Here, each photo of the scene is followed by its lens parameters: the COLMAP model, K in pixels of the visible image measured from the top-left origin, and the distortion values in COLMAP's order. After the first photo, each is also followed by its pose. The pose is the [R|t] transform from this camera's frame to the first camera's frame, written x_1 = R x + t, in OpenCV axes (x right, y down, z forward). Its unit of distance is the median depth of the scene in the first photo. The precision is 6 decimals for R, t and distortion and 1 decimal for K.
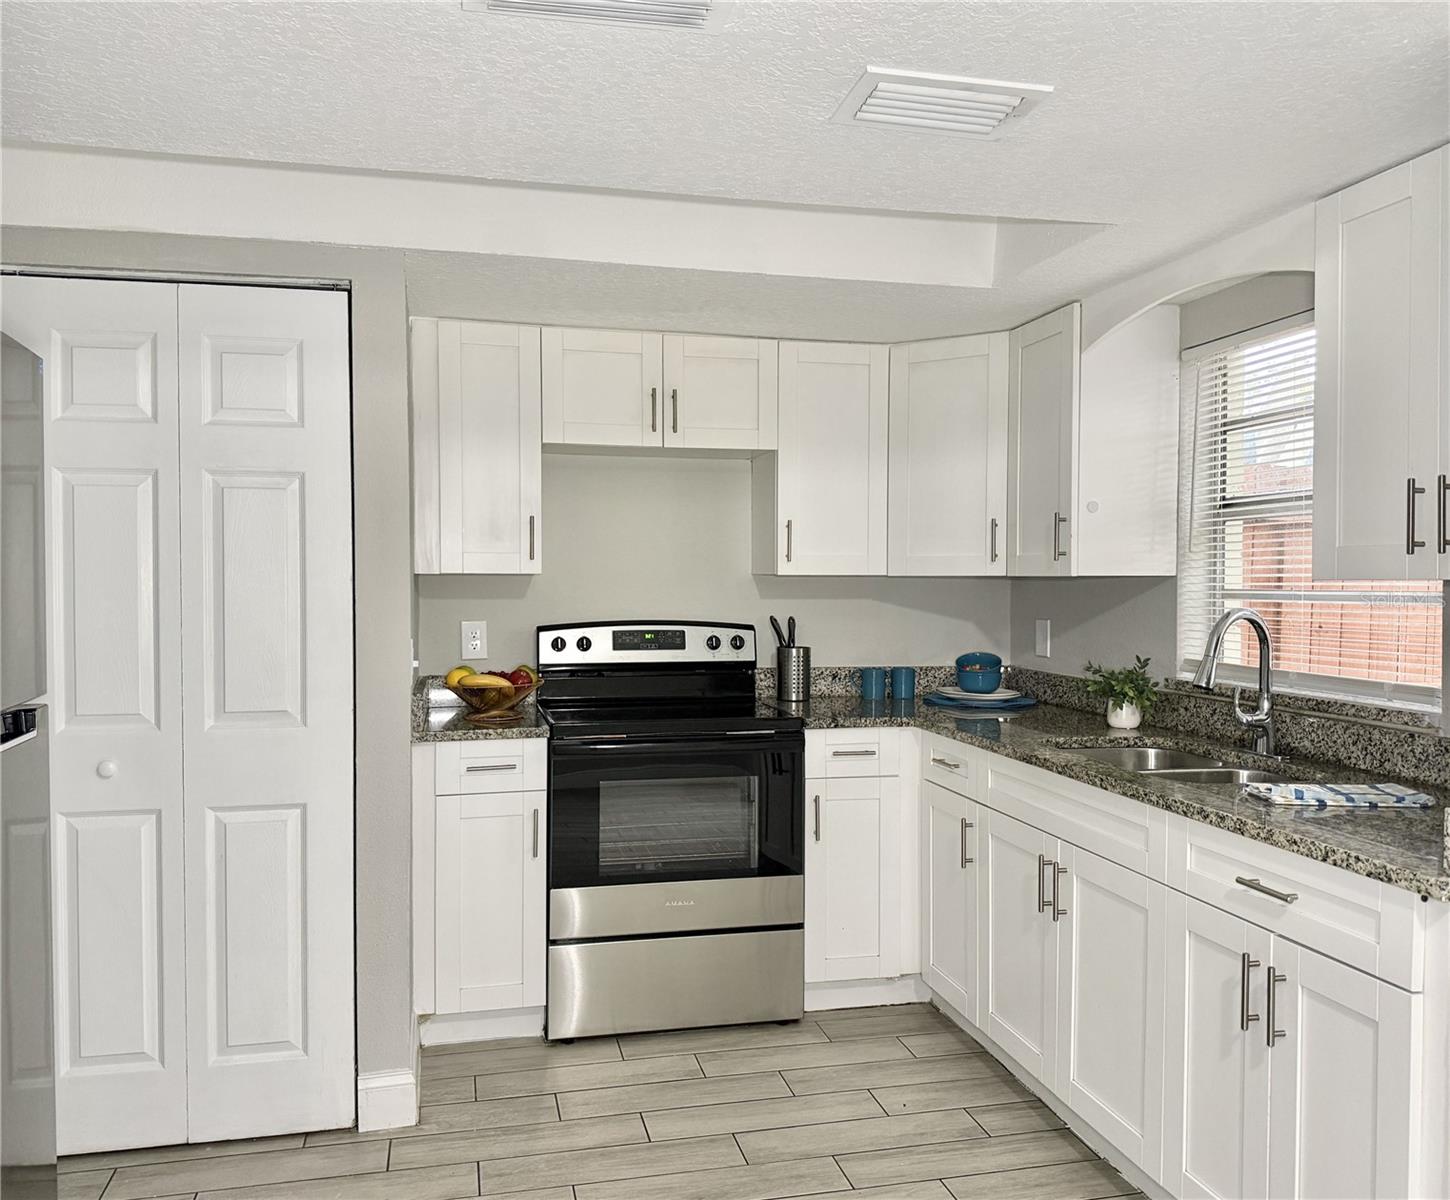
lens RADIAL K [[1124.3, 0, 725.0], [0, 1124.3, 600.0], [0, 0, 1]] dist [-0.000890, -0.004868]
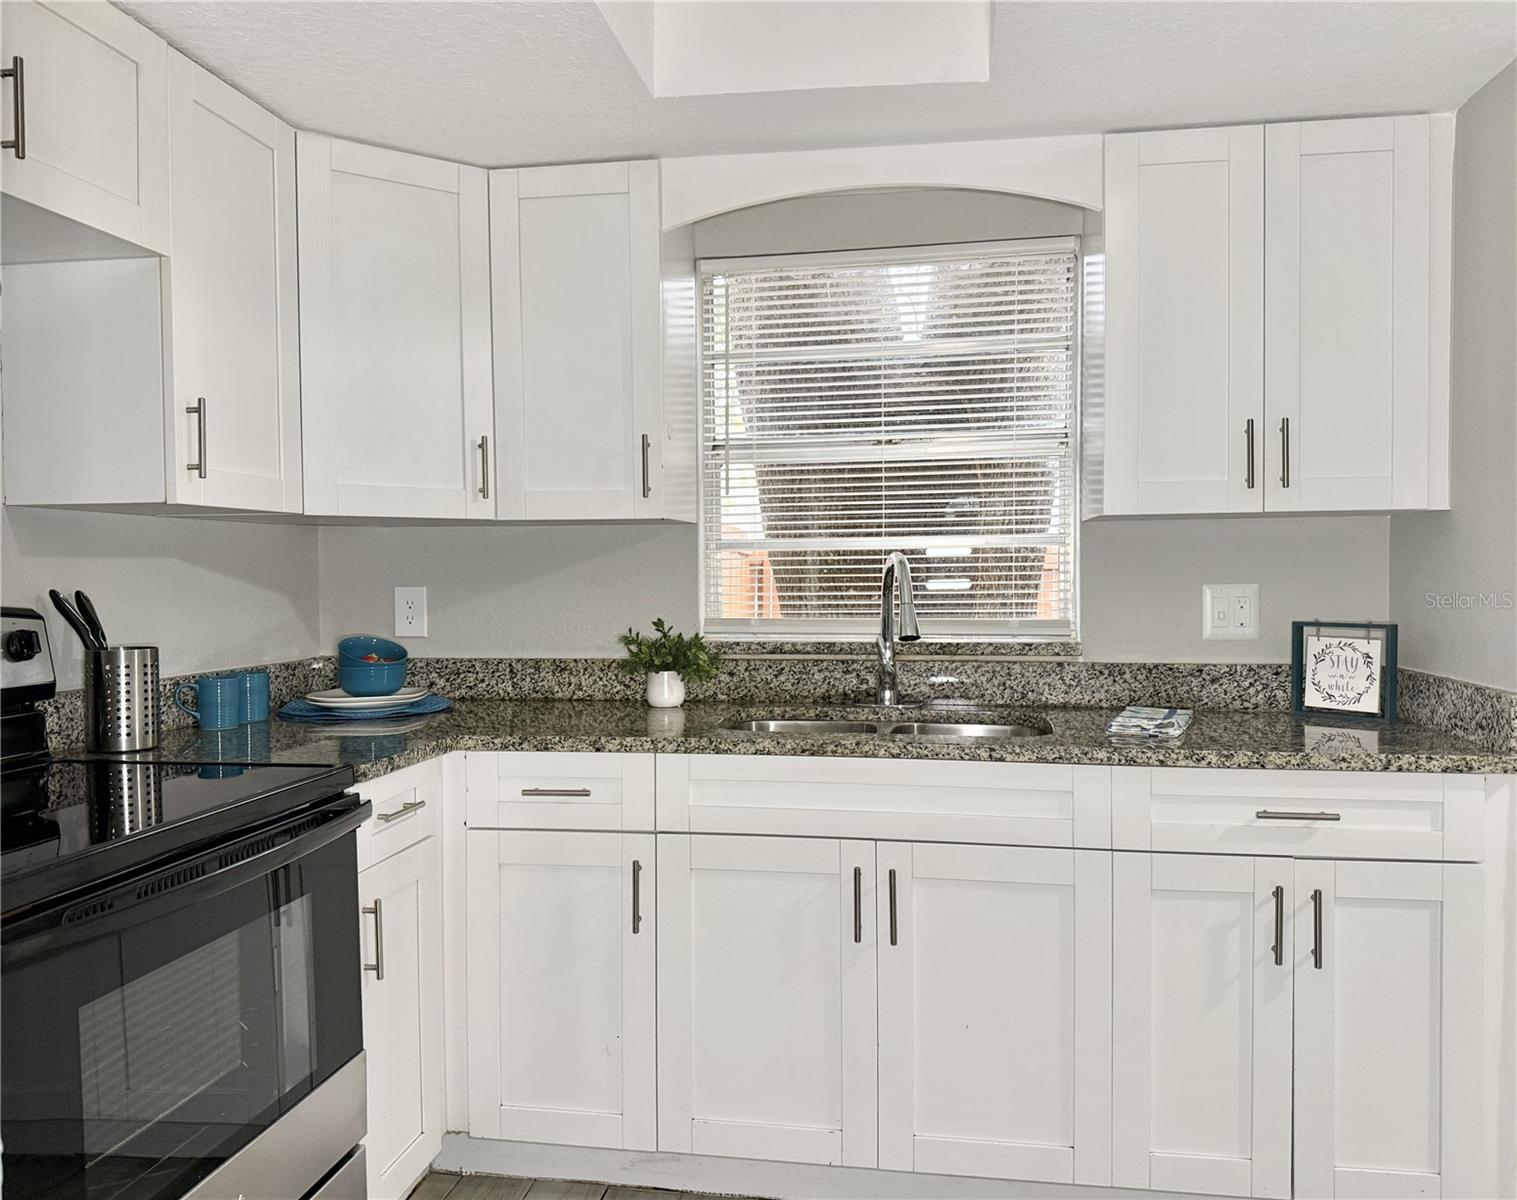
lens RADIAL K [[1119.9, 0, 758.5], [0, 1119.9, 600.0], [0, 0, 1]] dist [0.089557, -0.120203]
pose [[0.387764, -0.032971, 0.921169, -0.364864], [0.026833, 0.999340, 0.024474, 0.017092], [-0.921368, 0.015227, 0.388393, 0.610832]]
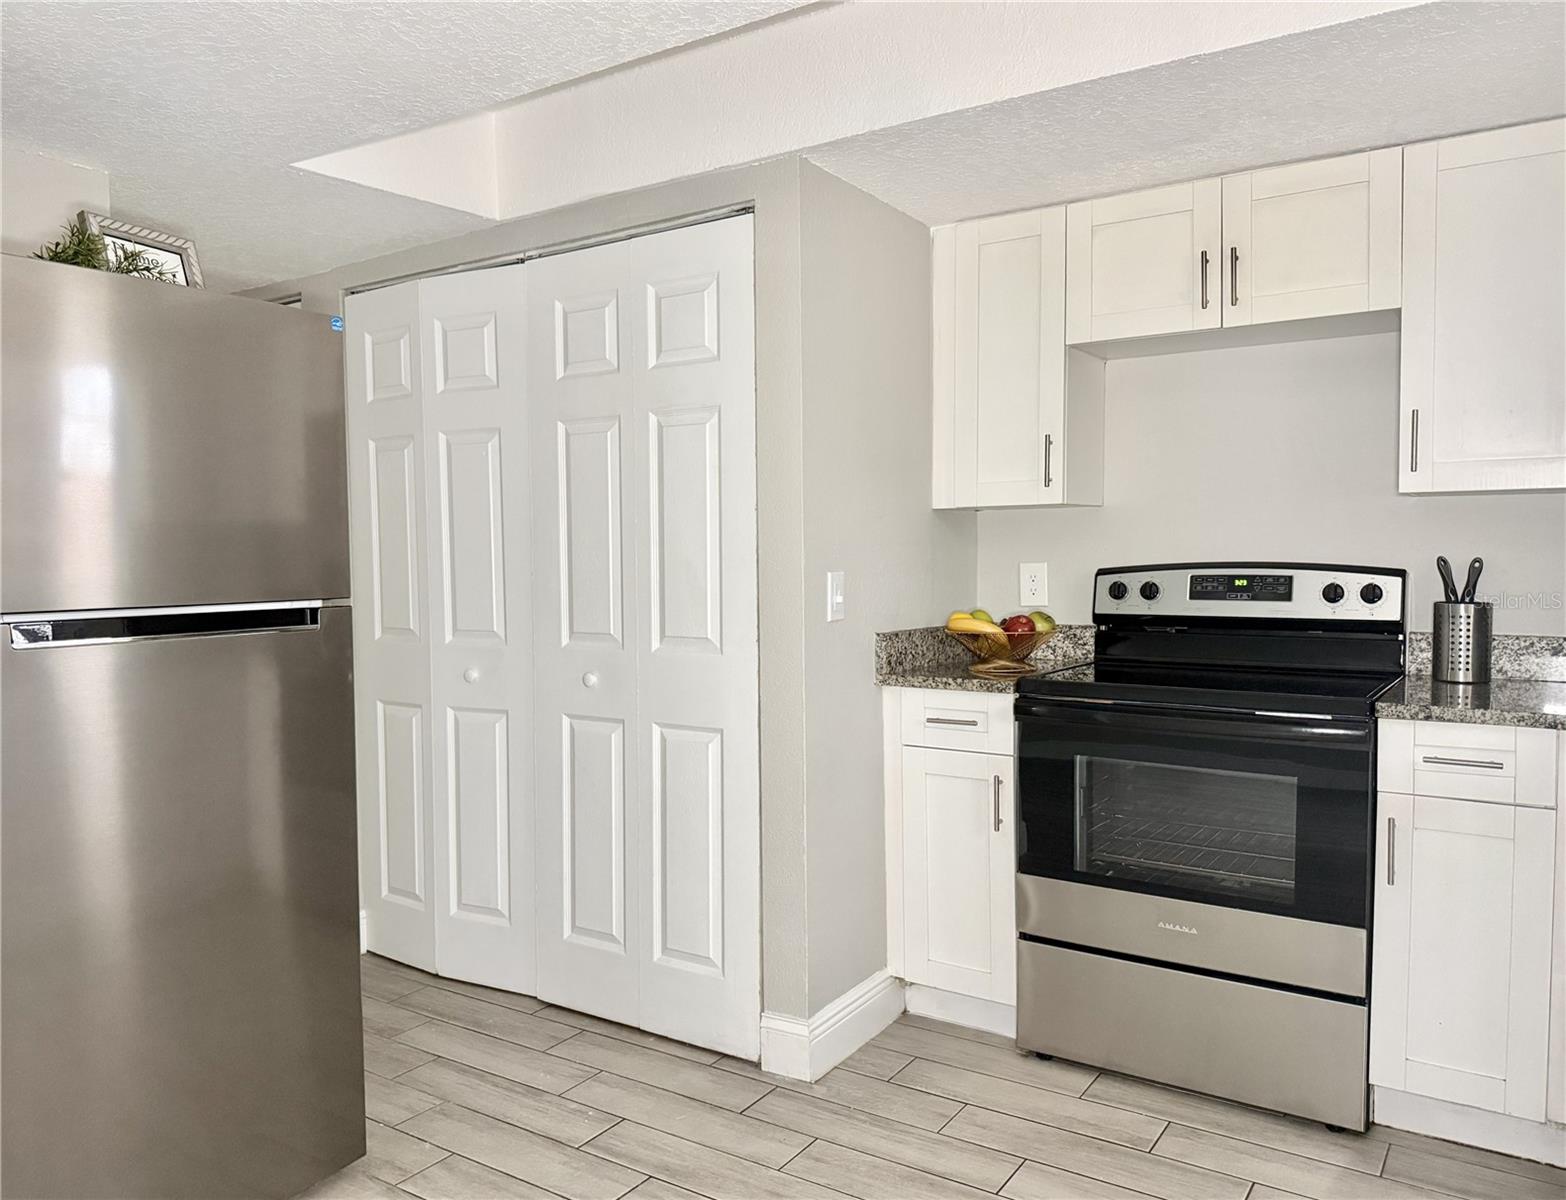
lens RADIAL K [[1157.6, 0, 788.5], [0, 1157.6, 626.0], [0, 0, 1]] dist [0.073195, -0.087989]
pose [[0.699580, 0.042160, -0.713310, 0.328810], [-0.005822, 0.998561, 0.053309, 0.024074], [0.714531, -0.033141, 0.698819, 0.253309]]
